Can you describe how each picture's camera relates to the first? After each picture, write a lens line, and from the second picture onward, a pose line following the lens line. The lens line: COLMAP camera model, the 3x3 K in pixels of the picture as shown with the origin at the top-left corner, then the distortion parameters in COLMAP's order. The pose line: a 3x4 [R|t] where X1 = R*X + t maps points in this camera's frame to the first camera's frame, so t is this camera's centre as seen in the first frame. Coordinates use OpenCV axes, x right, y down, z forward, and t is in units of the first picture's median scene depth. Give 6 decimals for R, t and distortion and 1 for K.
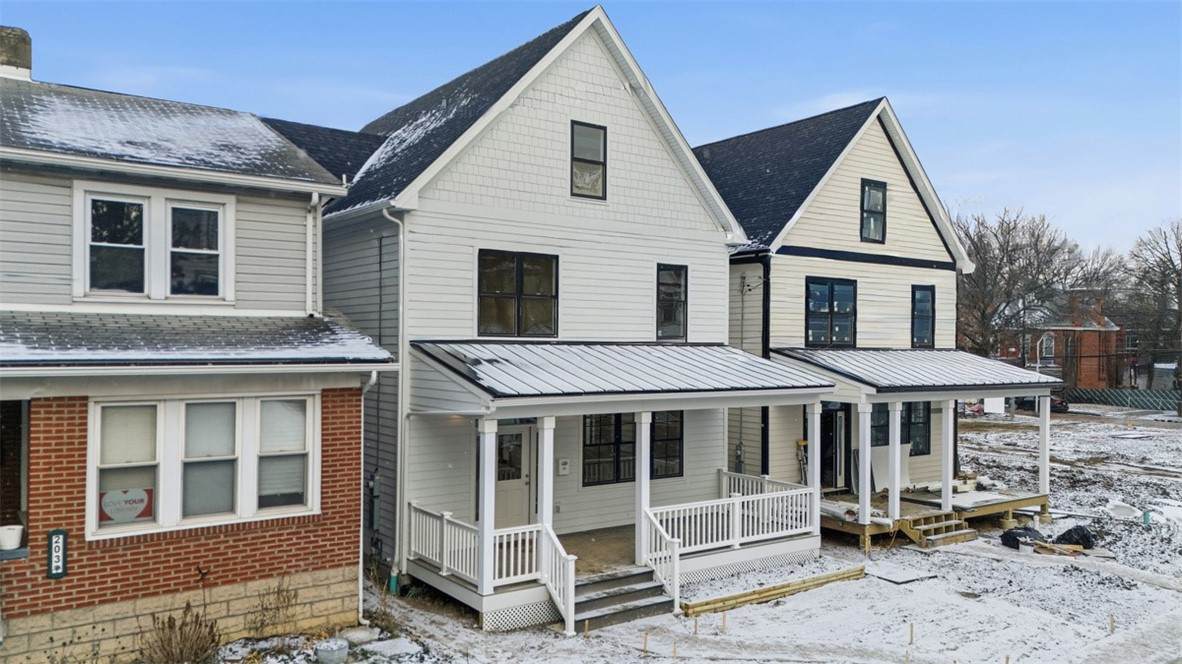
lens RADIAL K [[870.8, 0, 596.1], [0, 870.8, 335.3], [0, 0, 1]] dist [0.037920, 0.006082]
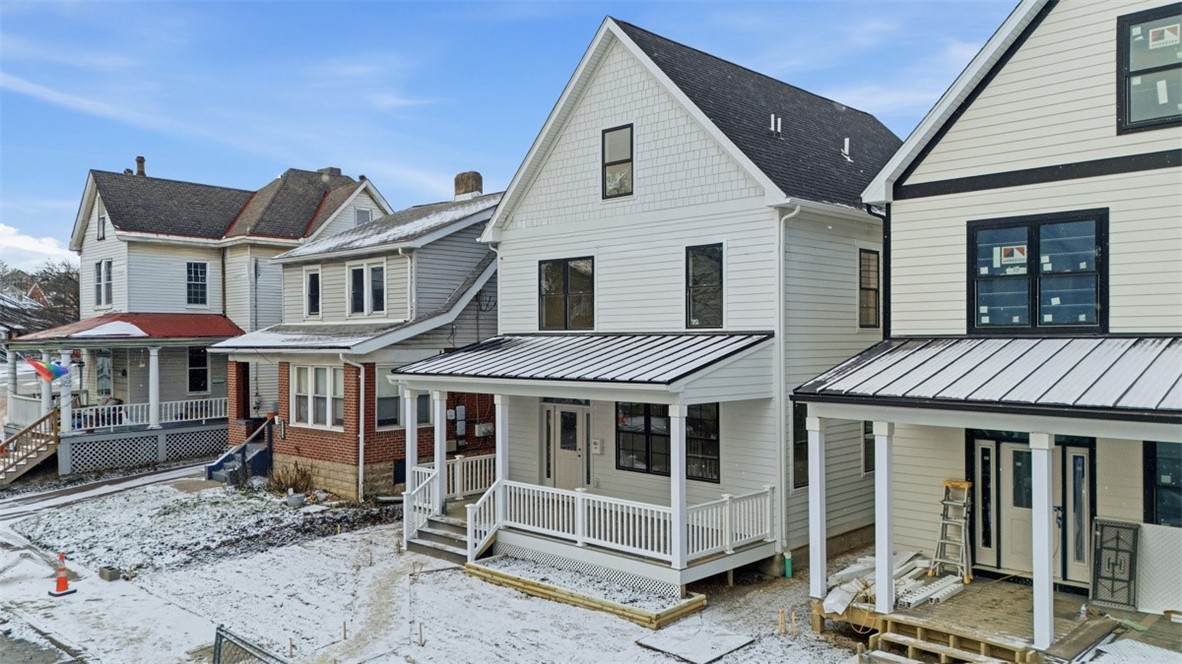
lens RADIAL K [[870.8, 0, 601.2], [0, 870.8, 330.6], [0, 0, 1]] dist [0.037920, 0.006082]
pose [[0.193499, -0.019256, -0.980912, 1.246998], [0.017914, 0.999710, -0.016091, 0.025748], [0.980937, -0.014459, 0.193788, 0.943224]]
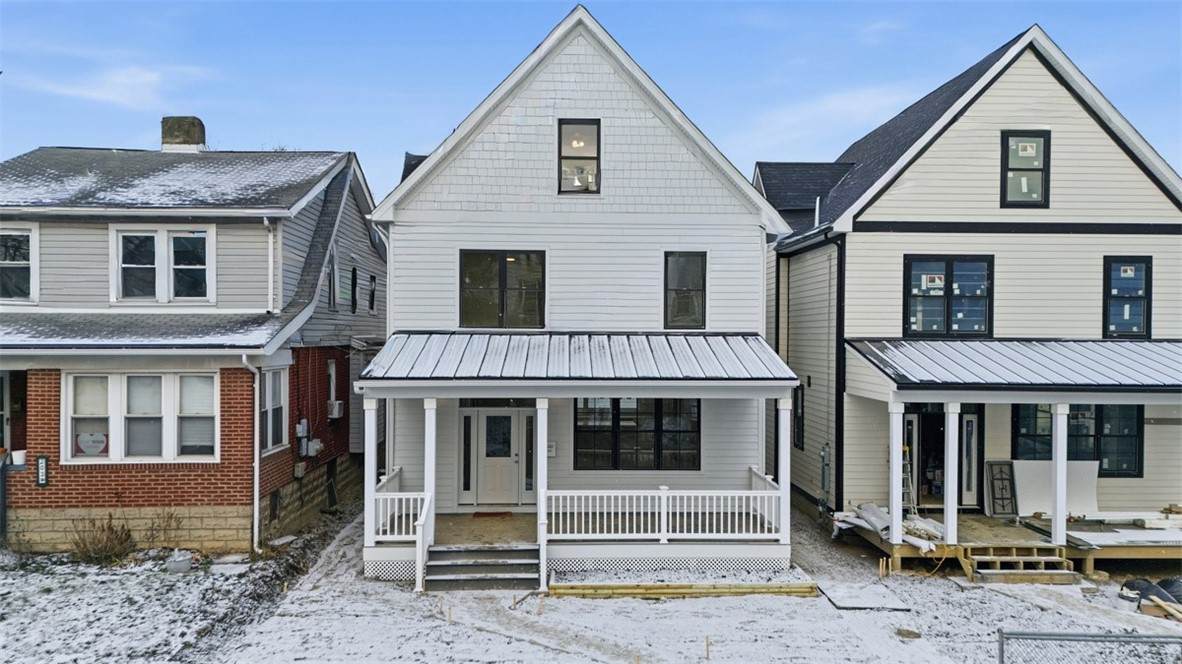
lens RADIAL K [[870.8, 0, 596.2], [0, 870.8, 341.1], [0, 0, 1]] dist [0.037920, 0.006082]
pose [[0.834875, -0.001994, -0.550437, 0.709389], [0.008518, 0.999920, 0.009298, 0.010817], [0.550374, -0.012451, 0.834825, 0.171417]]
